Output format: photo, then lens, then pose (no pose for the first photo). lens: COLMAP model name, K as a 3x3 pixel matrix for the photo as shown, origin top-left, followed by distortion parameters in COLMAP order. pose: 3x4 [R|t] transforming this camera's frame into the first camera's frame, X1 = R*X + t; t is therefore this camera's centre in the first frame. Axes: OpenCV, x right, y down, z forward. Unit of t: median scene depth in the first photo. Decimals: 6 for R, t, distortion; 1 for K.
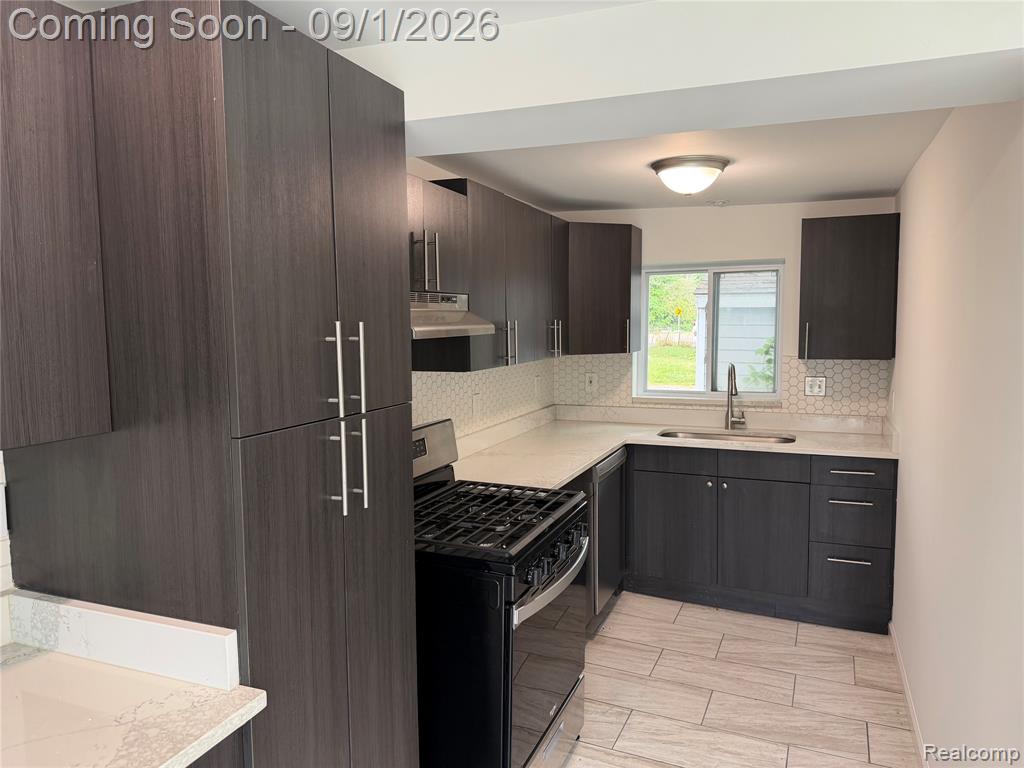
lens RADIAL K [[717.0, 0, 512.0], [0, 717.0, 384.0], [0, 0, 1]] dist [0.054249, -0.066548]
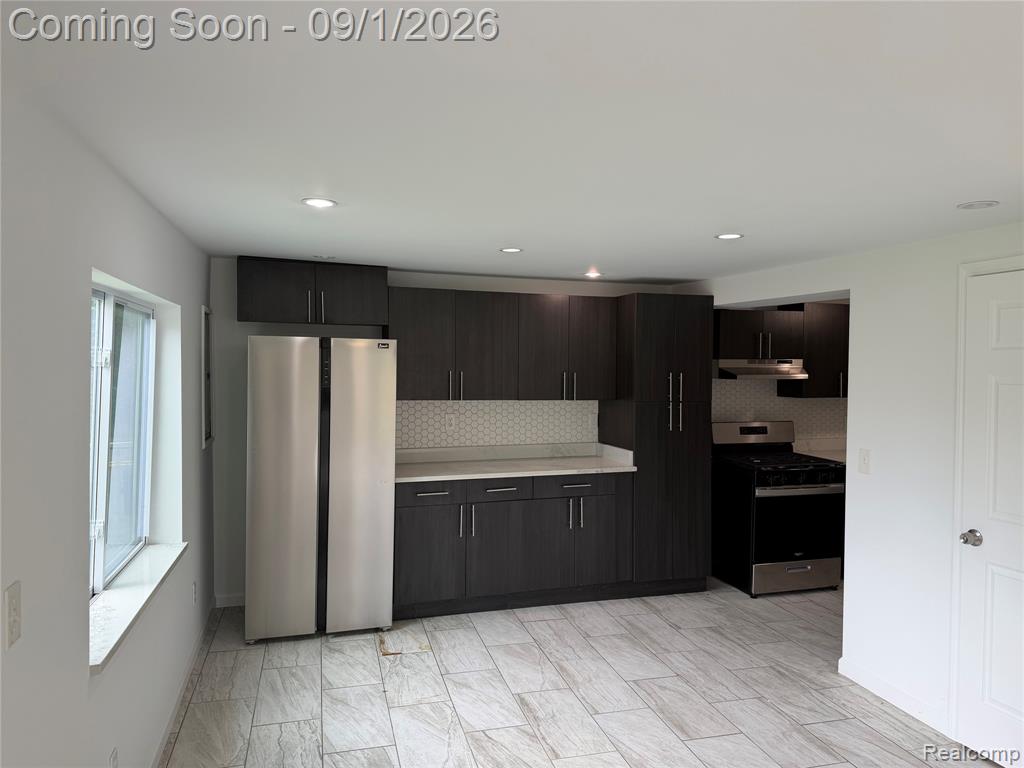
lens RADIAL K [[717.0, 0, 512.0], [0, 717.0, 384.0], [0, 0, 1]] dist [0.054249, -0.066548]
pose [[0.612715, 0.021965, -0.789999, 1.910831], [-0.073335, 0.996881, -0.029161, 0.115608], [0.786894, 0.075802, 0.612415, -1.611268]]
